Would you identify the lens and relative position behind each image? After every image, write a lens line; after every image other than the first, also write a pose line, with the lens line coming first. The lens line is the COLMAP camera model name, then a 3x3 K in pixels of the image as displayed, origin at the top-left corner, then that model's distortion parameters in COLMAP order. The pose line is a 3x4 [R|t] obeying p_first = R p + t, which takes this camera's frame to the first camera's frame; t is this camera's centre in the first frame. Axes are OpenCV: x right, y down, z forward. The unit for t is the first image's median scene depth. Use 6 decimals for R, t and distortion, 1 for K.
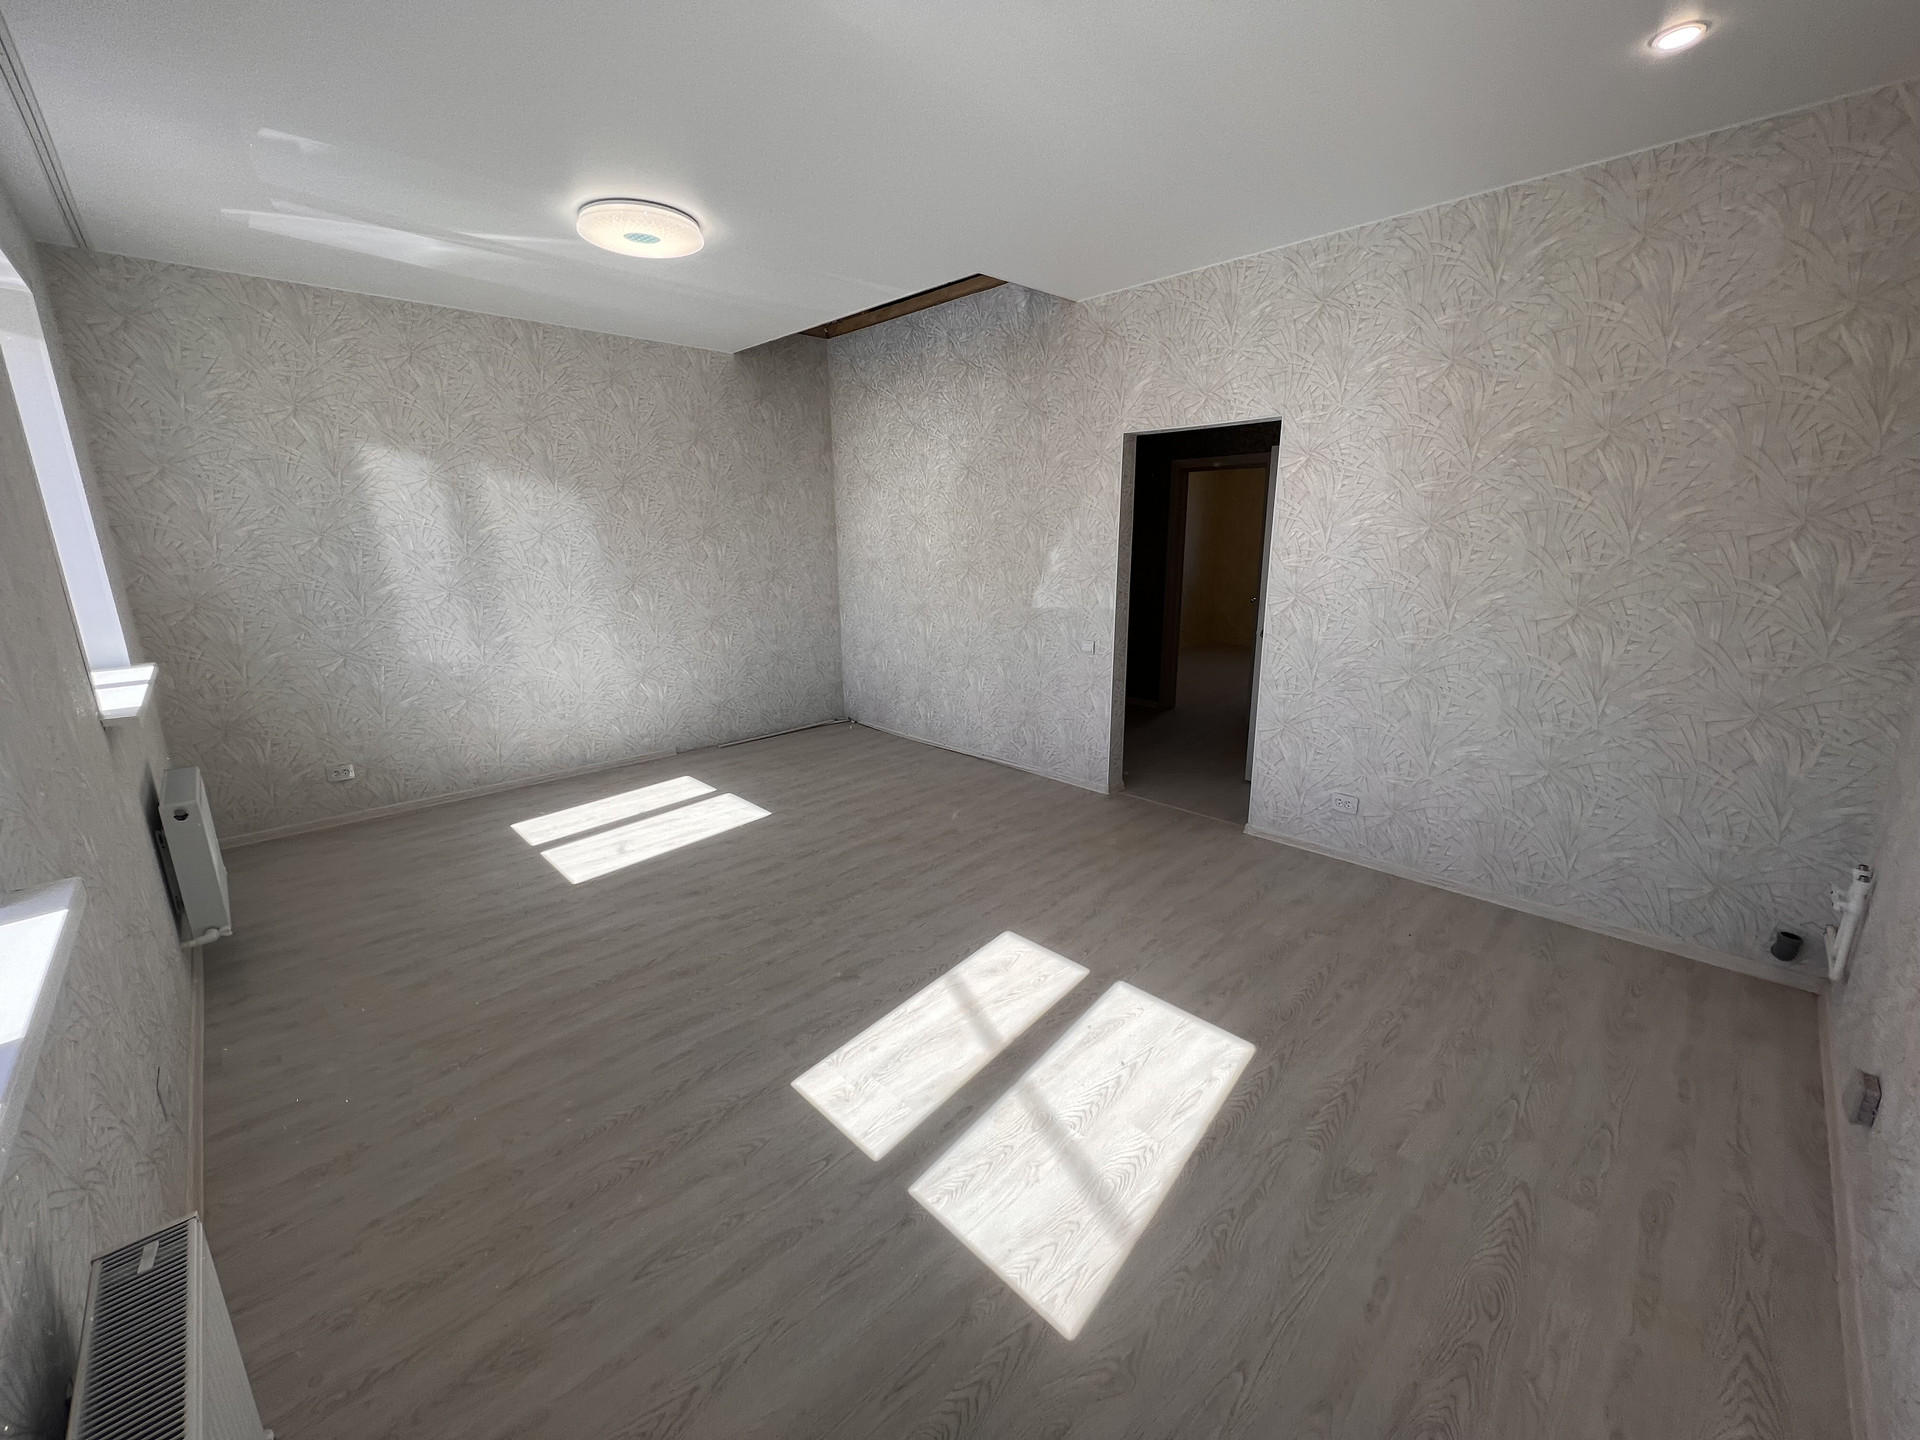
lens RADIAL K [[765.6, 0, 955.2], [0, 765.6, 721.1], [0, 0, 1]] dist [-0.001271, -0.000127]
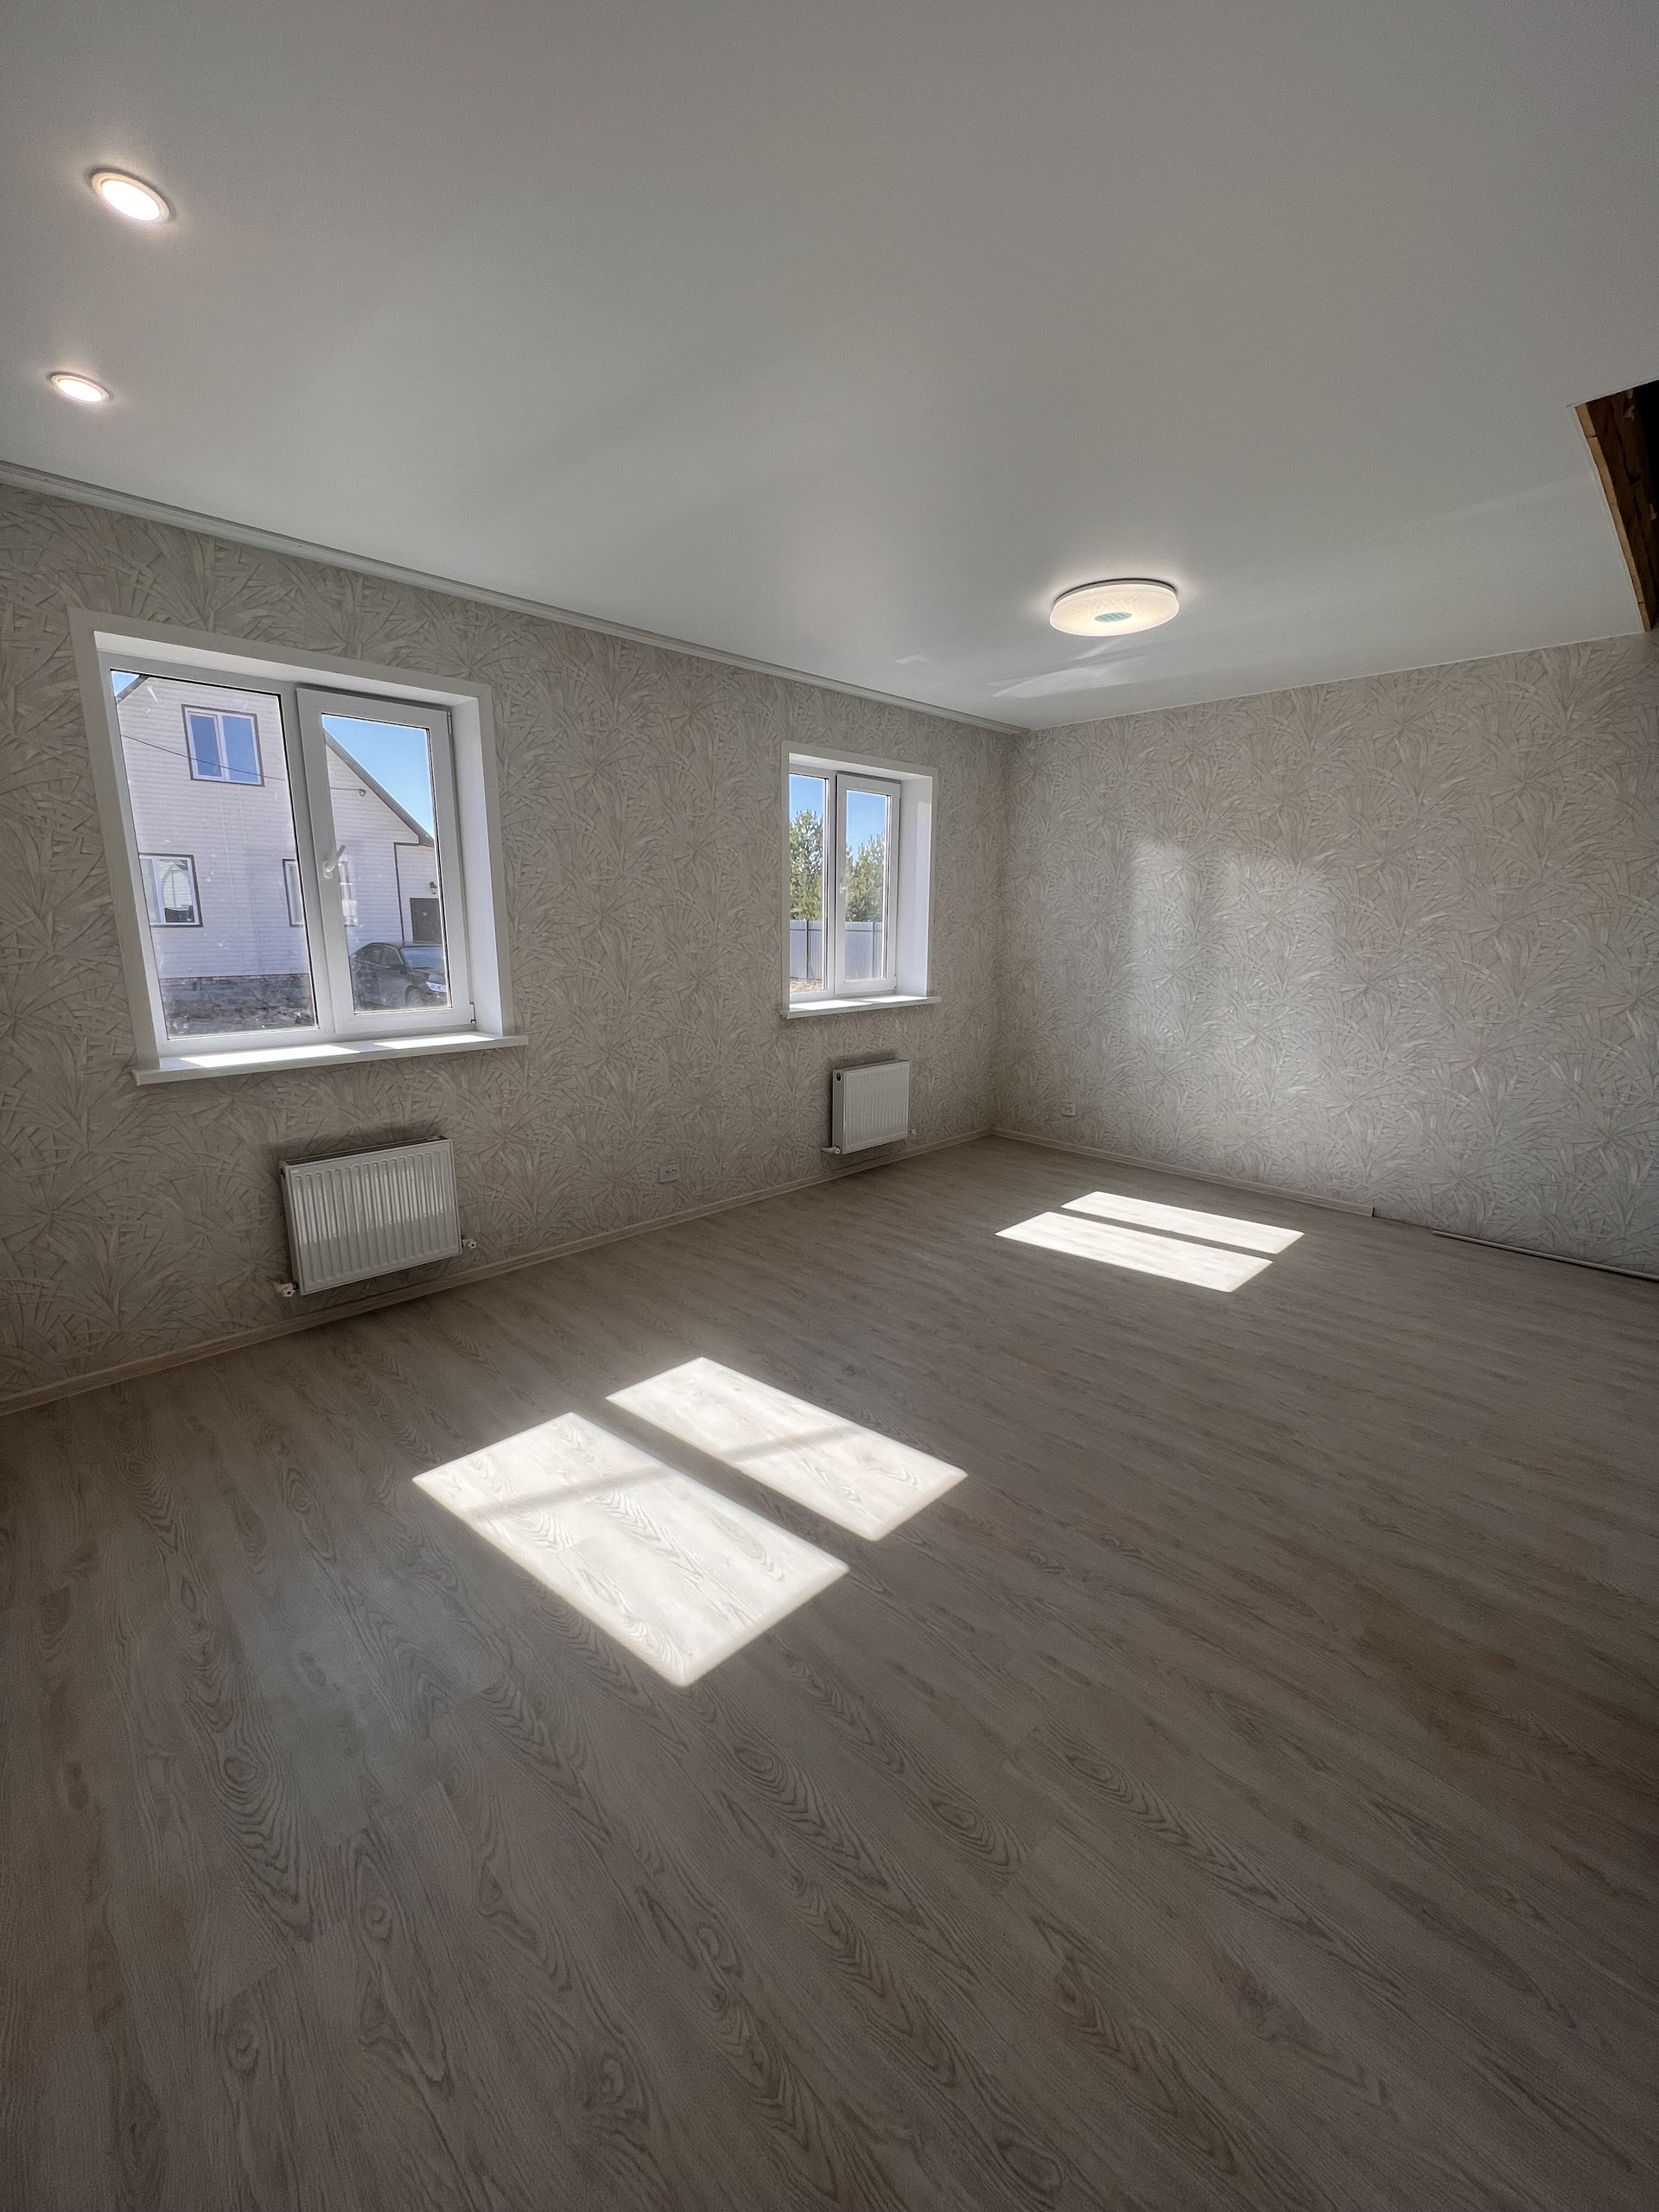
lens RADIAL K [[882.1, 0, 832.2], [0, 882.1, 1105.0], [0, 0, 1]] dist [-0.001271, -0.000127]
pose [[0.010009, 0.221654, -0.975074, 0.607629], [-0.248402, 0.945108, 0.212292, -0.152252], [0.968605, 0.240085, 0.064519, 0.557946]]
